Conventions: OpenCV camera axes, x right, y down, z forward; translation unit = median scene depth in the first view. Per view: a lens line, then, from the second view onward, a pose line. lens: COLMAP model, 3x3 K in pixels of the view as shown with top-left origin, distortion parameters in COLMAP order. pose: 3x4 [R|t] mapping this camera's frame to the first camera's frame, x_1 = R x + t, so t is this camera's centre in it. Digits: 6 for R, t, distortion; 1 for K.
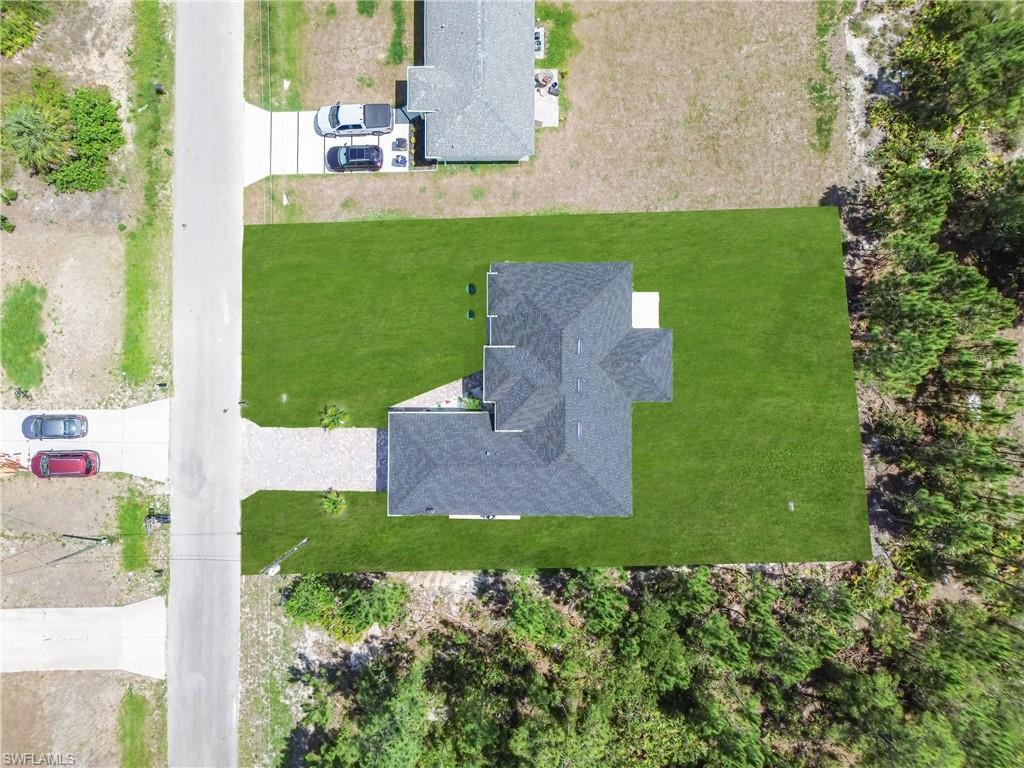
lens RADIAL K [[719.9, 0, 505.7], [0, 719.9, 382.3], [0, 0, 1]] dist [0.034081, -0.005356]
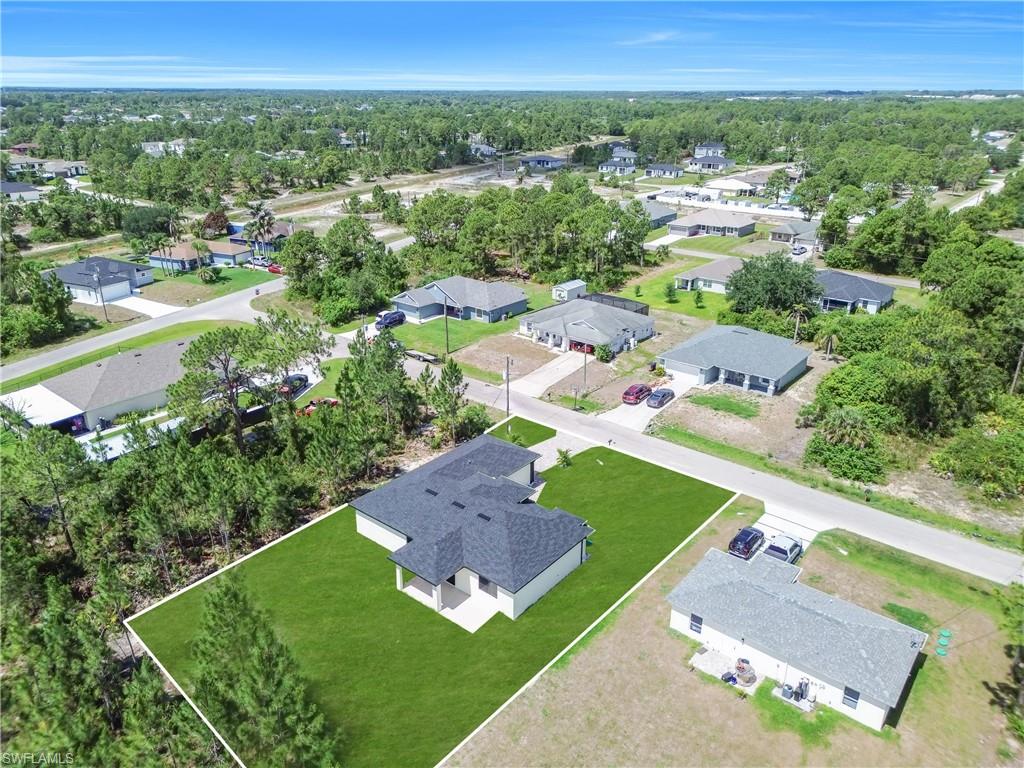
lens RADIAL K [[719.9, 0, 505.7], [0, 719.9, 382.3], [0, 0, 1]] dist [0.034081, -0.005356]
pose [[-0.639846, 0.318478, -0.699406, 0.713428], [-0.767901, -0.228936, 0.598261, -0.623570], [0.030414, 0.919870, 0.391043, 0.327542]]
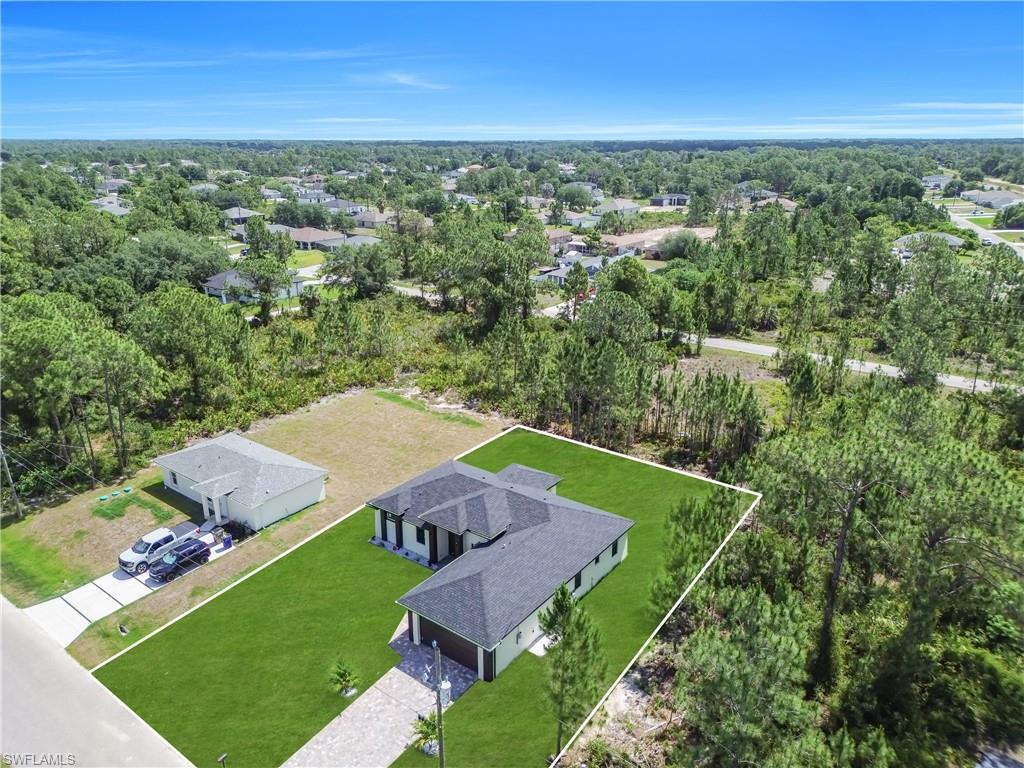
lens RADIAL K [[719.9, 0, 505.7], [0, 719.9, 382.3], [0, 0, 1]] dist [0.034081, -0.005356]
pose [[0.606554, -0.238961, 0.758280, -0.615877], [0.794691, 0.210580, -0.569318, 0.532864], [-0.023634, 0.947921, 0.317629, 0.448106]]
